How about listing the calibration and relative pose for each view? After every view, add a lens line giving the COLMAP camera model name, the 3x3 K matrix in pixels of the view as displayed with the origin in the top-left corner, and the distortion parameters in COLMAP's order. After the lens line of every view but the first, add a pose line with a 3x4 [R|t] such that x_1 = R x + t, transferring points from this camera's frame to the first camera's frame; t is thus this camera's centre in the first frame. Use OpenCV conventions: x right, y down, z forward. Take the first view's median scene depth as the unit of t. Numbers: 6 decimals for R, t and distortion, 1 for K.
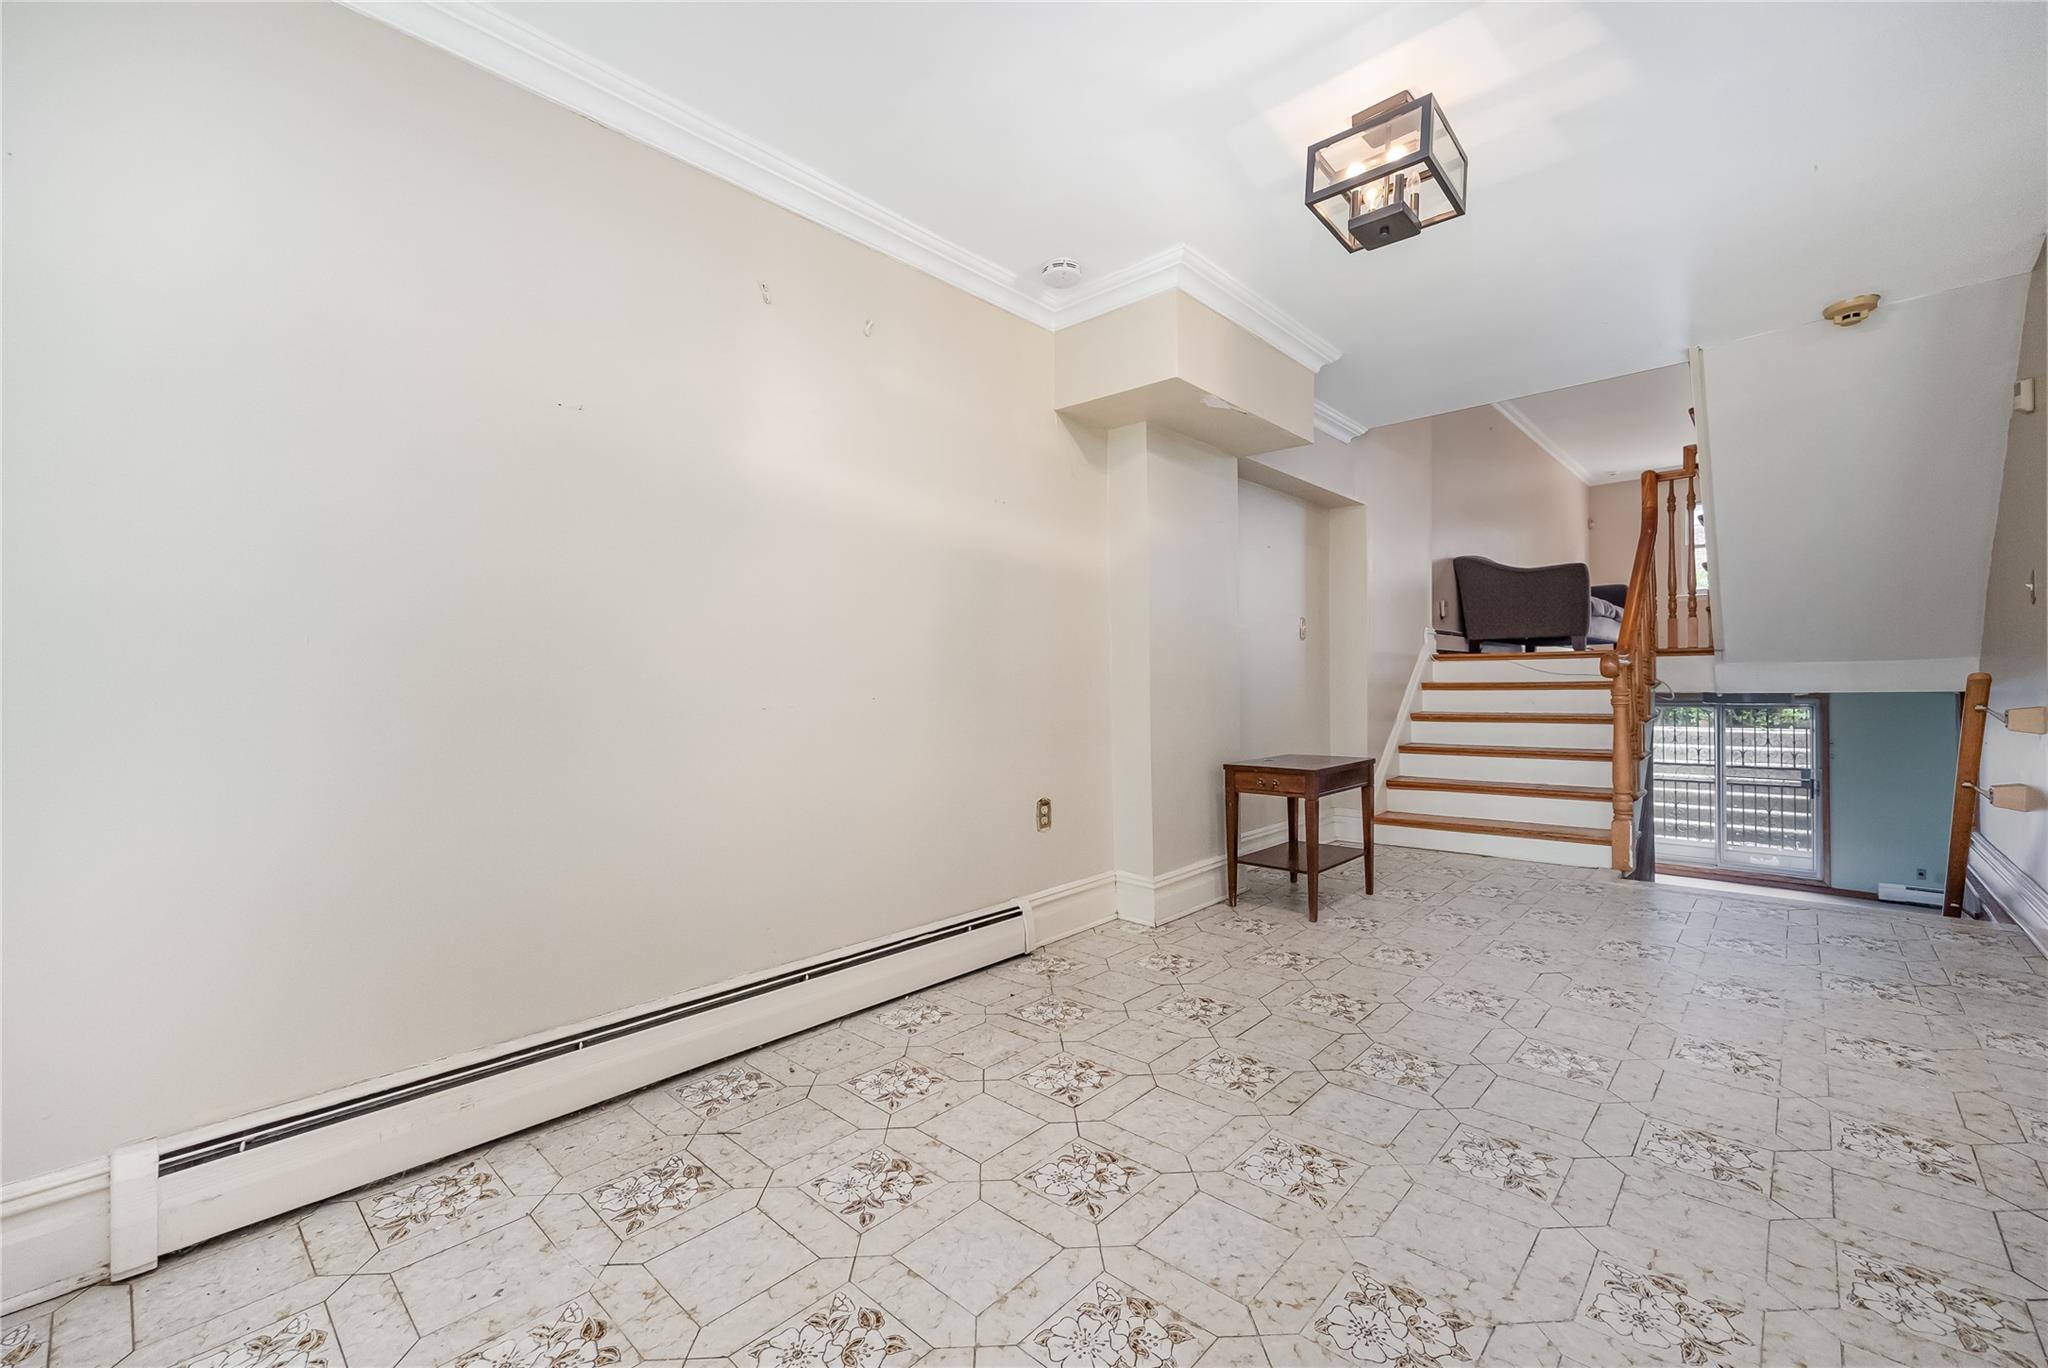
lens RADIAL K [[836.2, 0, 1030.6], [0, 836.2, 680.8], [0, 0, 1]] dist [-0.003927, -0.000332]
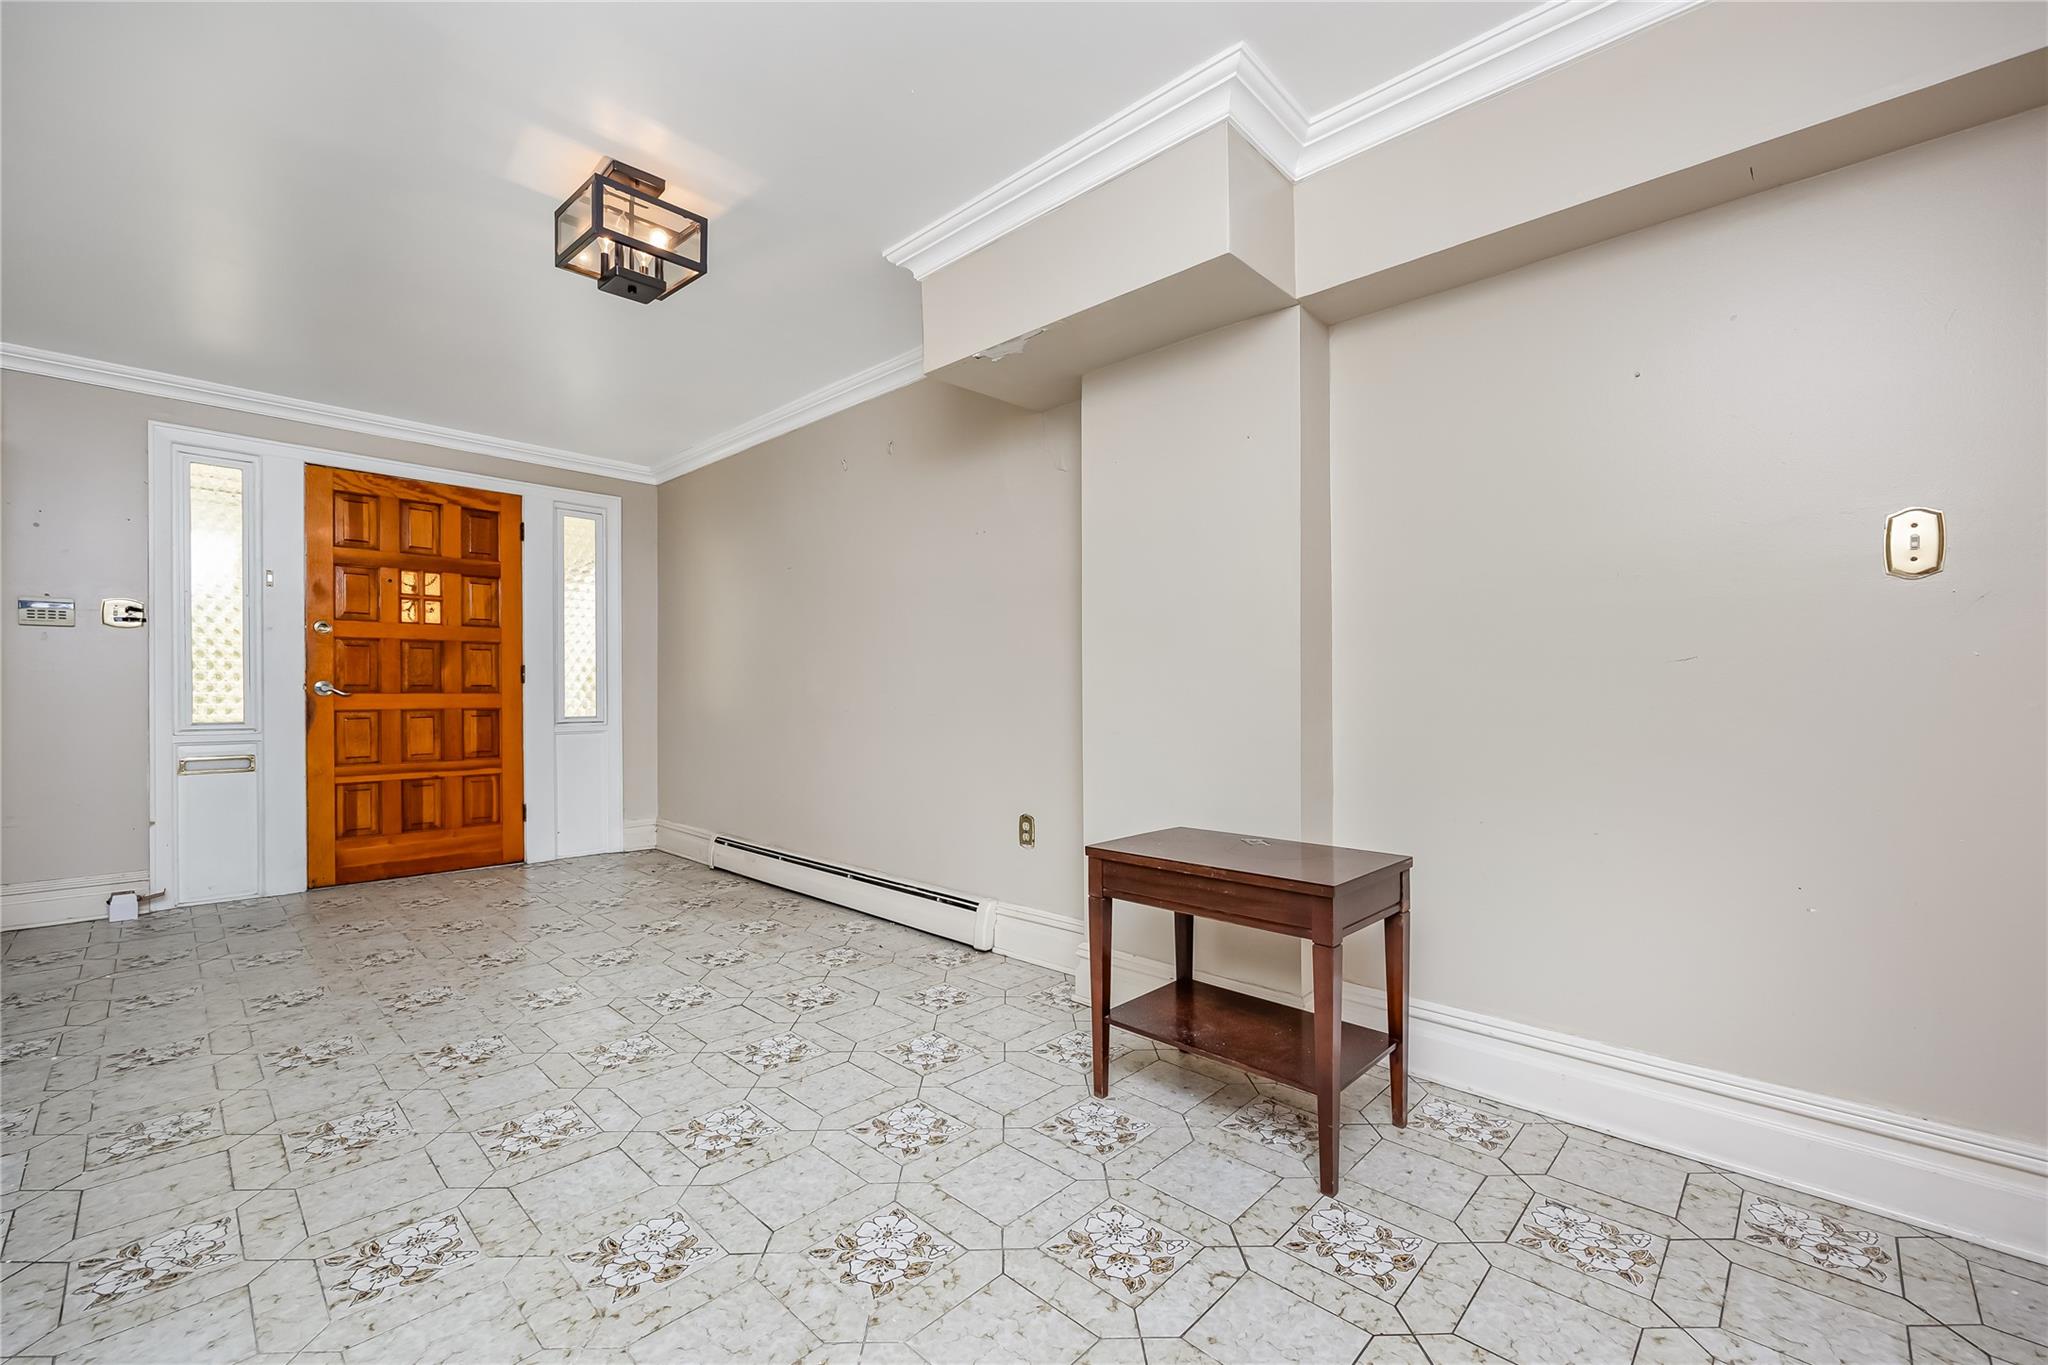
lens RADIAL K [[836.2, 0, 1030.3], [0, 836.2, 689.1], [0, 0, 1]] dist [-0.003927, -0.000332]
pose [[-0.012655, 0.003845, -0.999913, 1.482660], [0.005616, 0.999977, 0.003774, -0.016535], [0.999904, -0.005567, -0.012677, 1.501149]]
